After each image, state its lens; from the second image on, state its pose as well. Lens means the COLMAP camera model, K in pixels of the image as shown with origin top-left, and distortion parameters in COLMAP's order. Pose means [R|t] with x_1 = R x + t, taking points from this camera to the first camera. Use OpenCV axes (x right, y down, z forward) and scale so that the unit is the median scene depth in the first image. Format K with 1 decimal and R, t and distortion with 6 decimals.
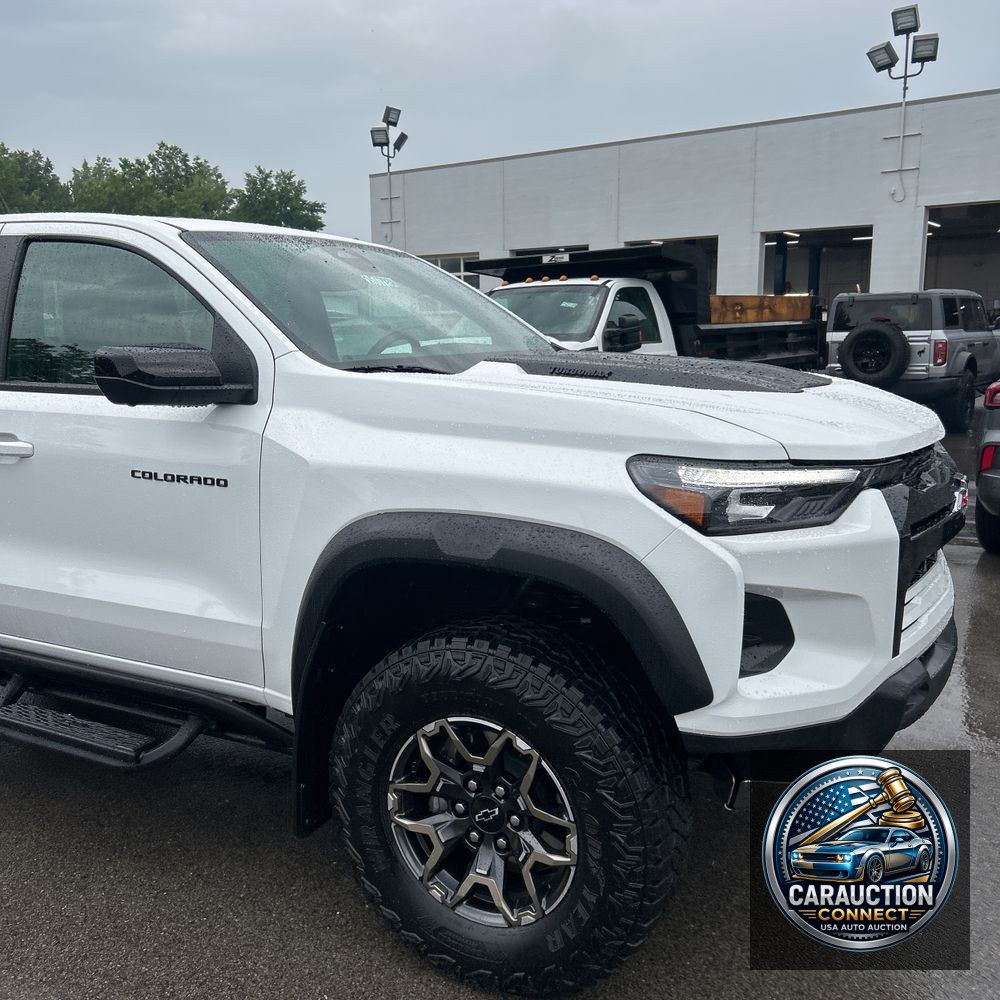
lens RADIAL K [[1019.5, 0, 480.5], [0, 1019.5, 494.5], [0, 0, 1]] dist [0.023053, 0.000000]
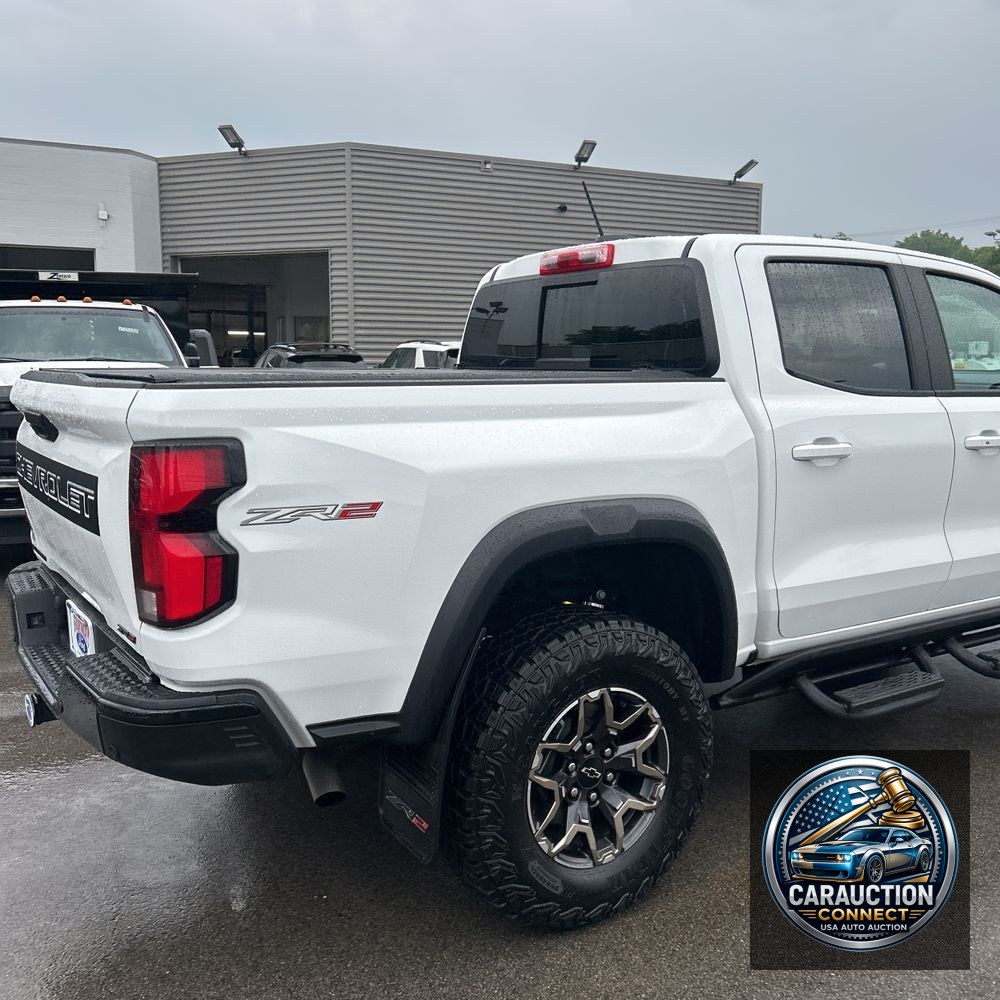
lens RADIAL K [[1019.5, 0, 494.2], [0, 1019.5, 491.7], [0, 0, 1]] dist [0.023053, 0.000000]
pose [[0.466187, -0.095360, 0.879532, -1.978775], [0.132618, 0.990473, 0.037095, -0.119761], [-0.874690, 0.099348, 0.474392, 1.027897]]
